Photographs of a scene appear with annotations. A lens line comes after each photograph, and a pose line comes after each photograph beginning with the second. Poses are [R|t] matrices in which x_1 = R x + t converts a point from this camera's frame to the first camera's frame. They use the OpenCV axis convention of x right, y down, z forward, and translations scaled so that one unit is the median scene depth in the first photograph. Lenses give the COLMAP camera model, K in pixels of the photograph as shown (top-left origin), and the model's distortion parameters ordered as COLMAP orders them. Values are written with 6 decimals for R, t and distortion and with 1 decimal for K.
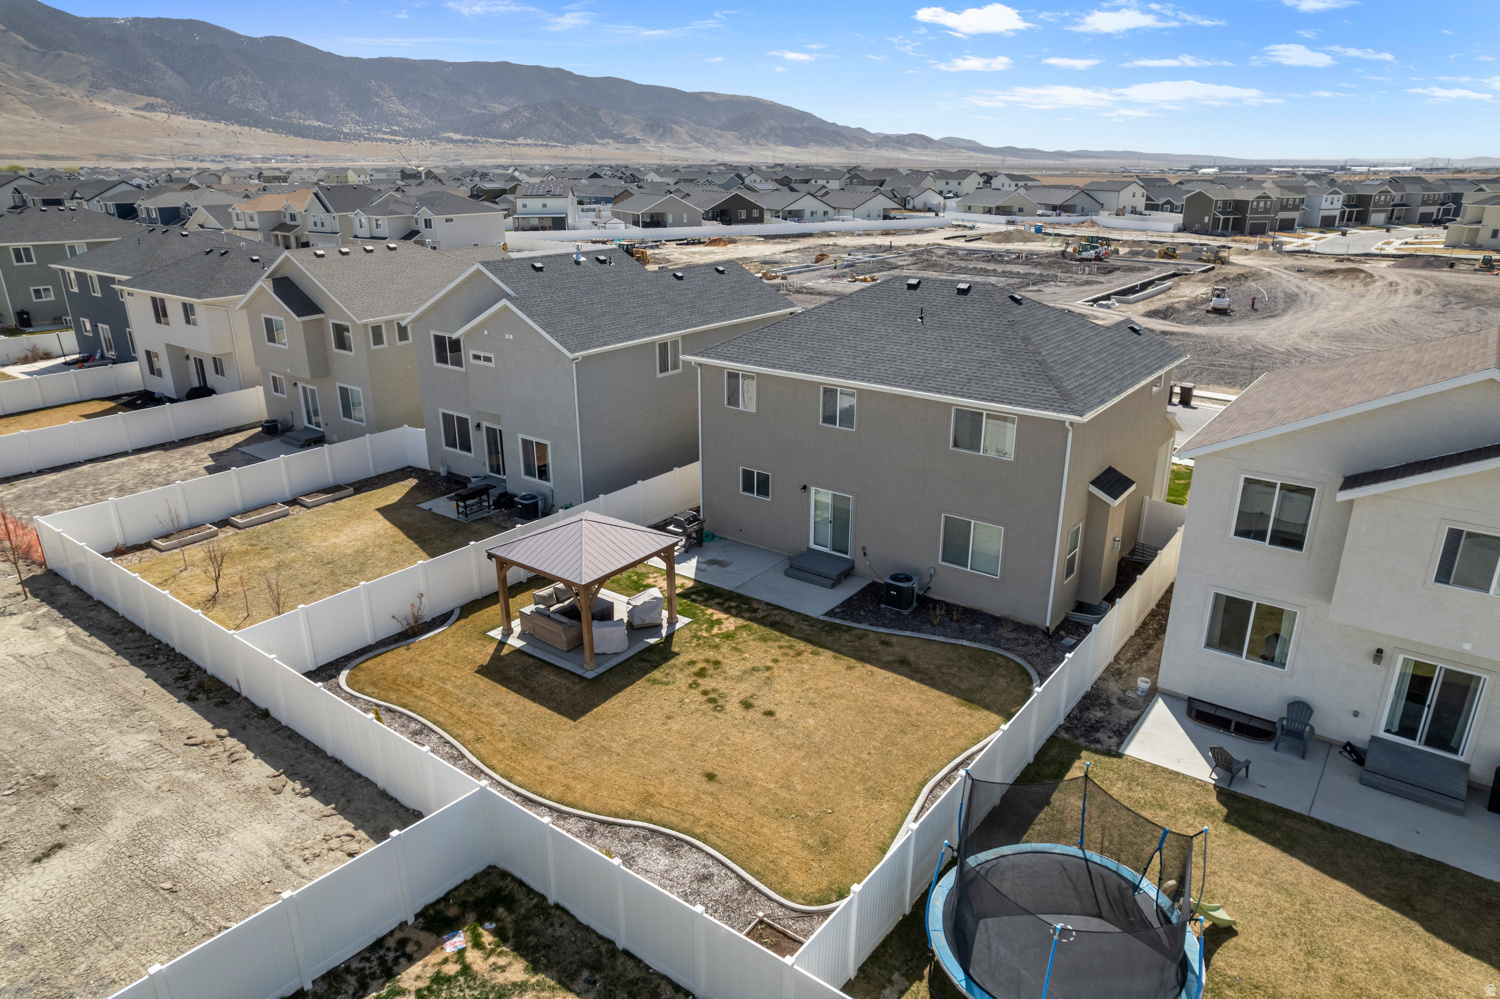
lens RADIAL K [[955.7, 0, 755.2], [0, 955.7, 509.3], [0, 0, 1]] dist [-0.074571, 0.064406]
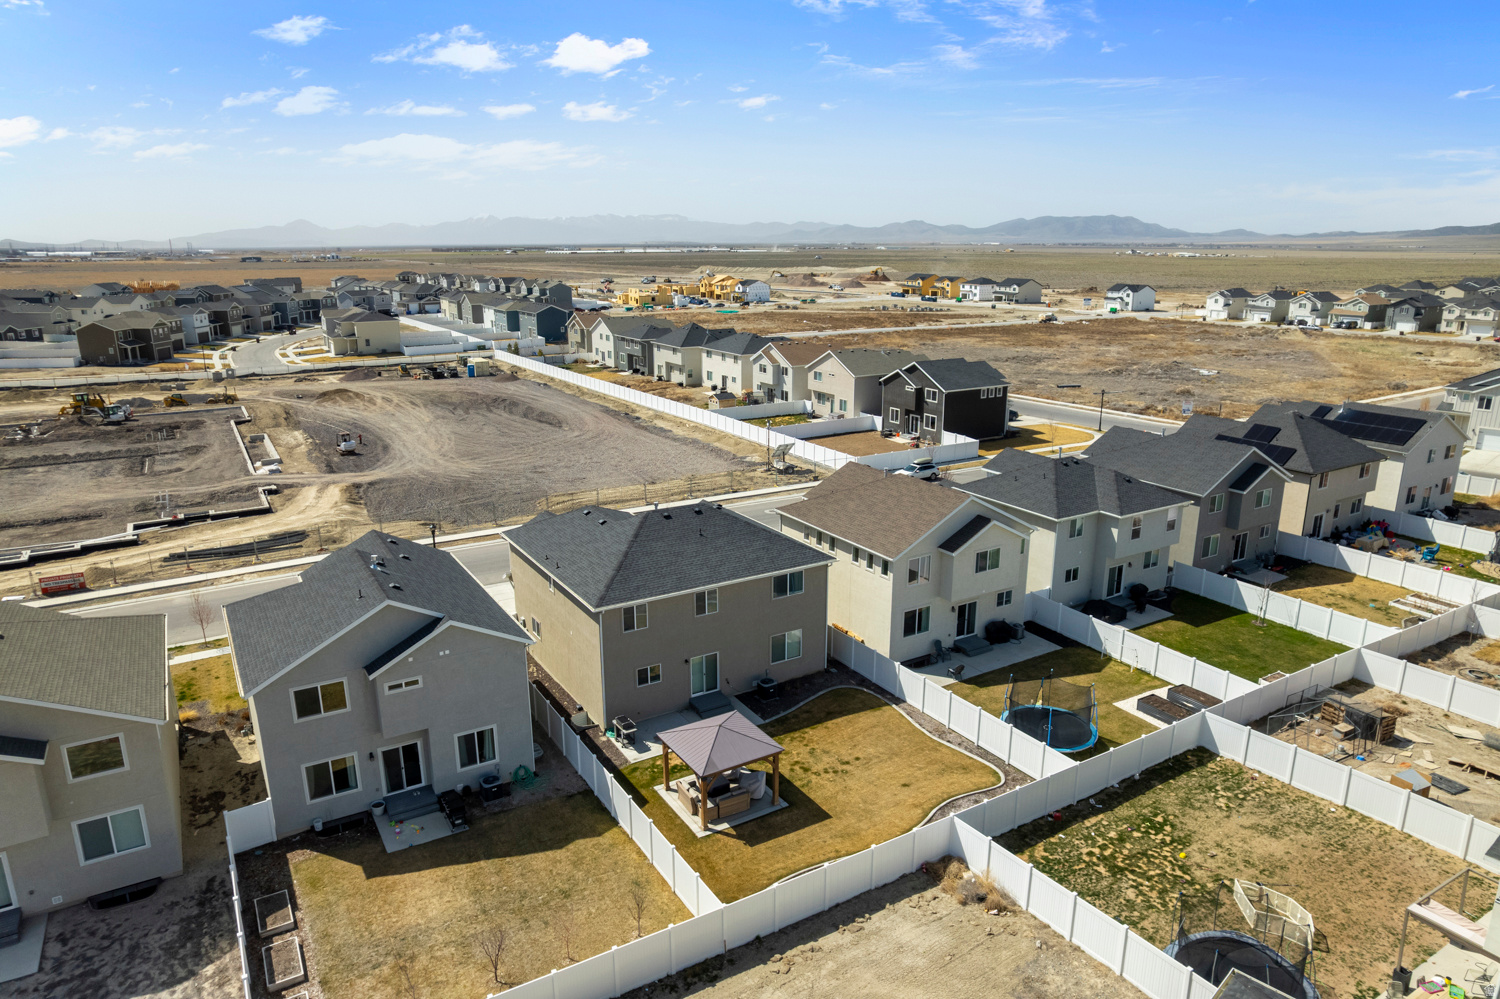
lens RADIAL K [[955.7, 0, 754.2], [0, 955.7, 501.9], [0, 0, 1]] dist [-0.074571, 0.064406]
pose [[0.368996, -0.244851, 0.896599, -1.300101], [0.321315, 0.938801, 0.124138, -0.446990], [-0.872123, 0.242284, 0.425087, 0.222051]]
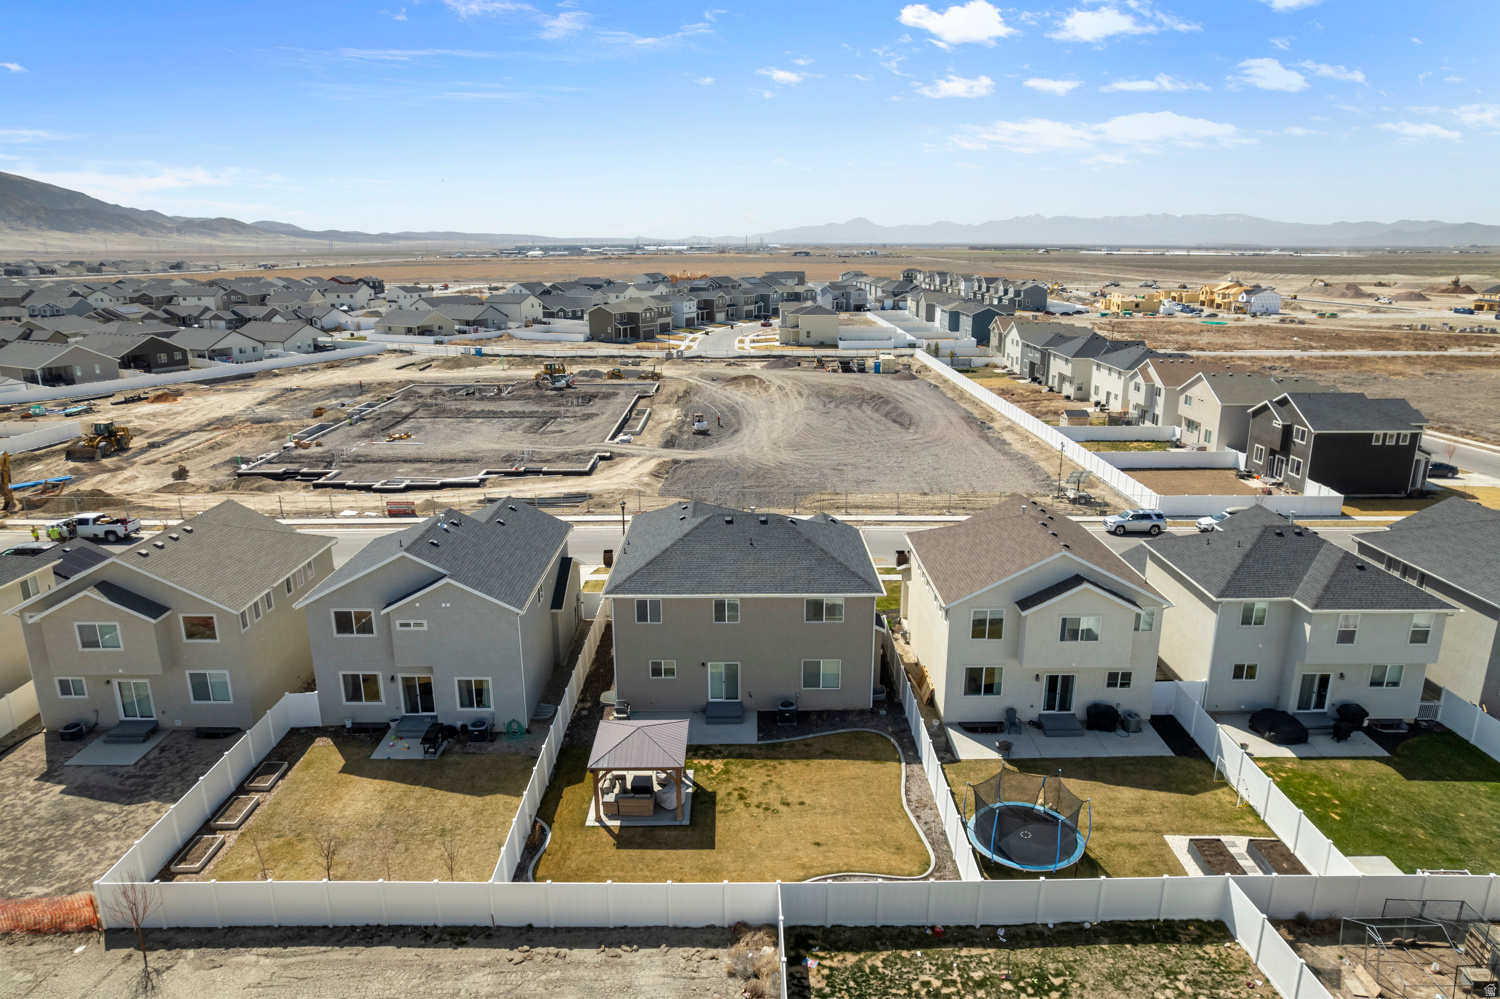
lens RADIAL K [[955.7, 0, 754.6], [0, 955.7, 504.7], [0, 0, 1]] dist [-0.074571, 0.064406]
pose [[0.792998, -0.163403, 0.586902, -0.799547], [0.211627, 0.977252, -0.013858, -0.254123], [-0.571286, 0.135194, 0.809540, -0.344162]]
